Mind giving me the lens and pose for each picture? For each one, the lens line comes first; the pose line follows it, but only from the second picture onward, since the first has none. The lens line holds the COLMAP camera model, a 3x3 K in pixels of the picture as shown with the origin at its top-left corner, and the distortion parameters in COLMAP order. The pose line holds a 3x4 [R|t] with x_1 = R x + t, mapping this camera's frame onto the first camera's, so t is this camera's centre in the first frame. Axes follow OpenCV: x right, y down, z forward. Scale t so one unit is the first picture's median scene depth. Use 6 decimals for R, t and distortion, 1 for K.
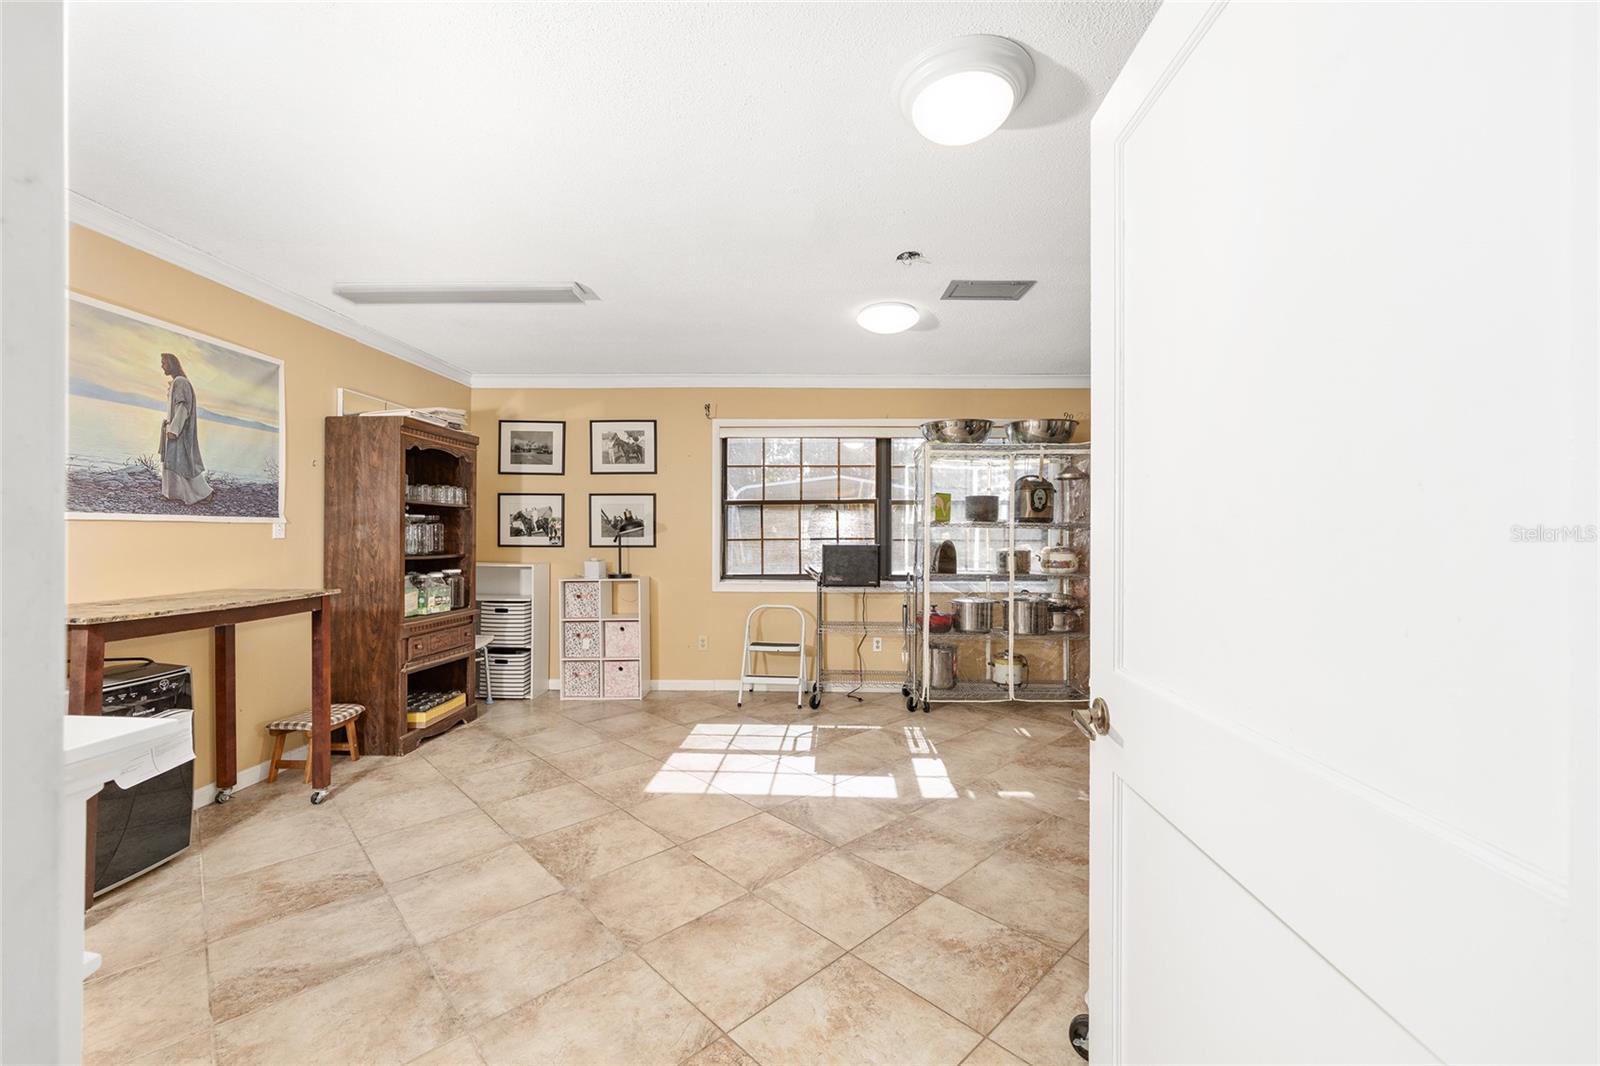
lens RADIAL K [[641.8, 0, 807.2], [0, 641.8, 535.2], [0, 0, 1]] dist [0.000264, 0.001735]
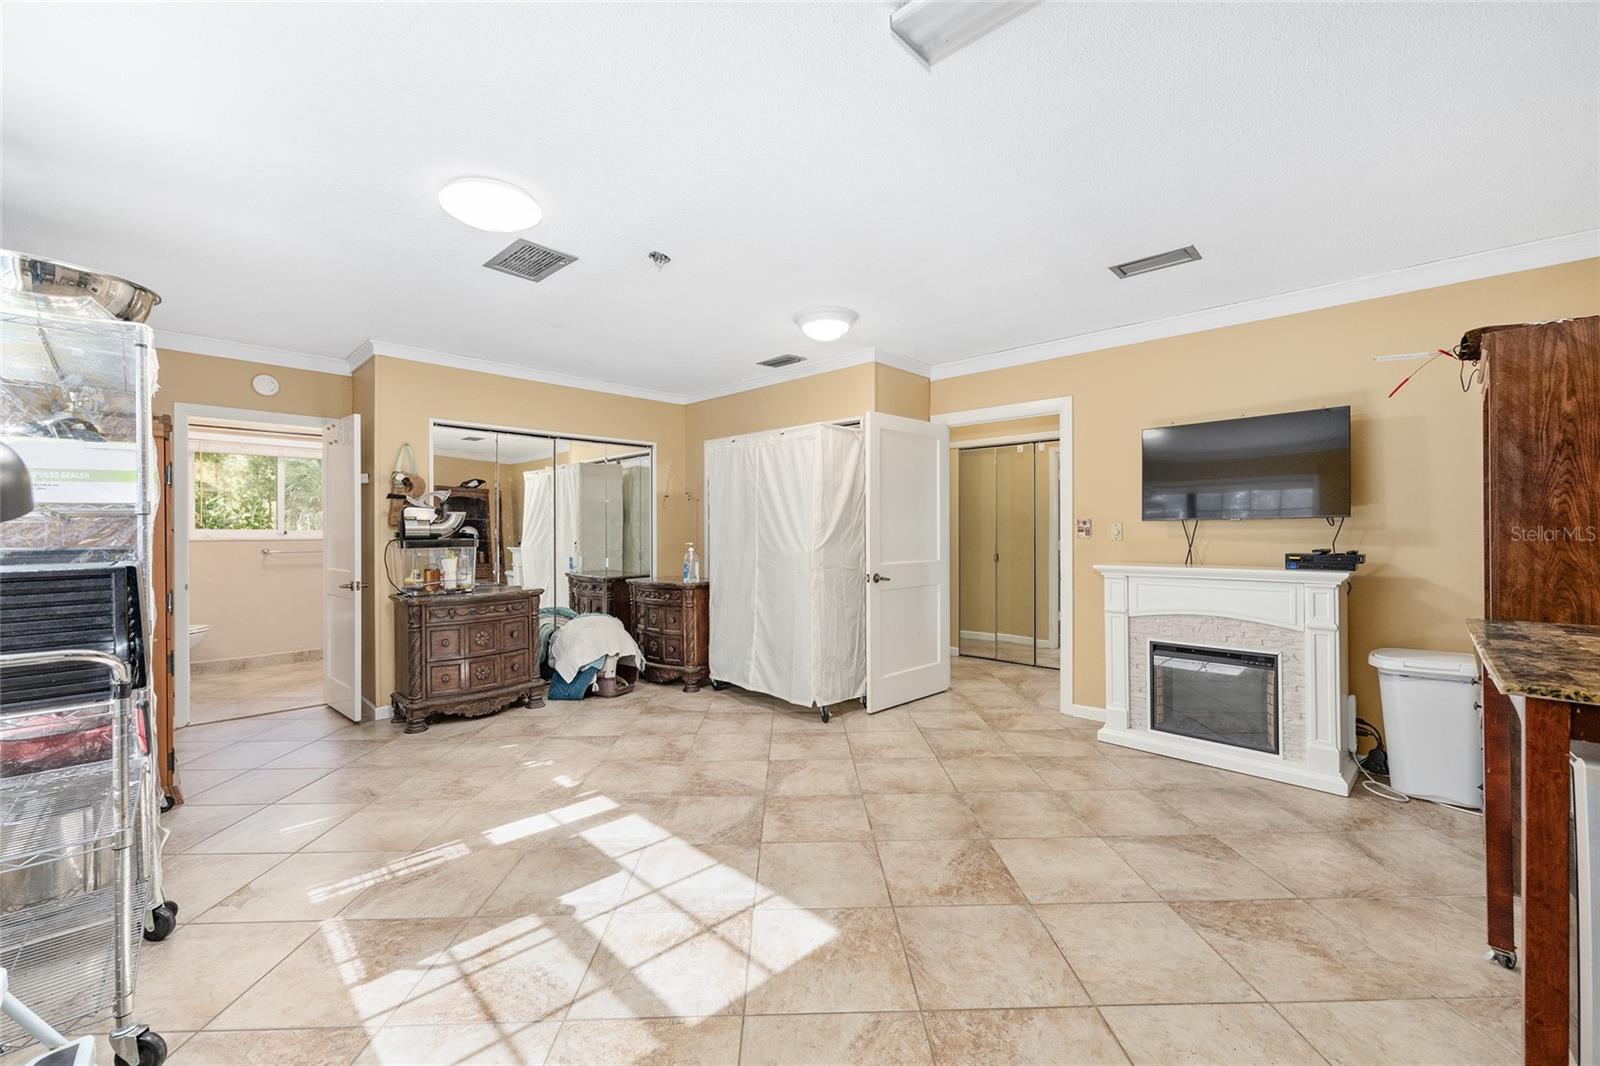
lens RADIAL K [[641.8, 0, 809.7], [0, 641.8, 533.5], [0, 0, 1]] dist [0.000264, 0.001735]
pose [[-0.733868, -0.004444, 0.679278, -0.525177], [0.002801, 0.999950, 0.009568, -0.003239], [-0.679286, 0.008924, -0.733819, 1.175651]]
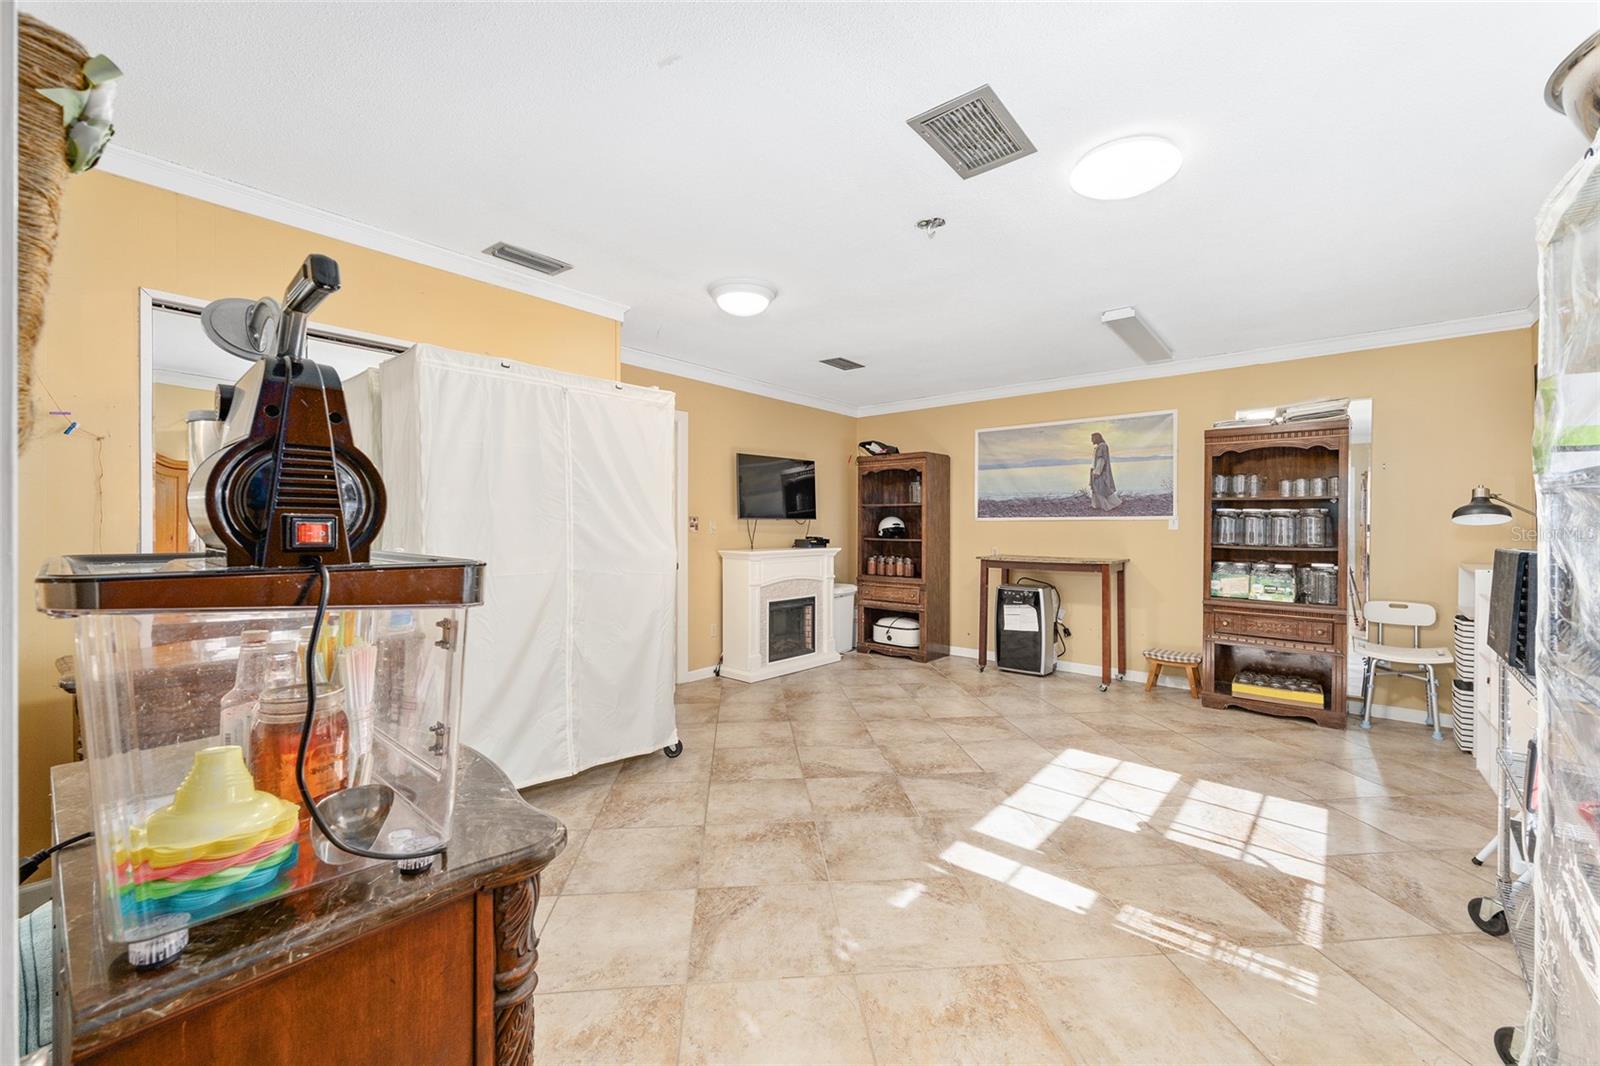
lens RADIAL K [[641.8, 0, 803.0], [0, 641.8, 527.3], [0, 0, 1]] dist [0.000264, 0.001735]
pose [[-0.623951, -0.006484, -0.781436, 0.738505], [-0.007791, 0.999967, -0.002076, 0.007543], [0.781424, 0.004793, -0.623981, 1.061909]]
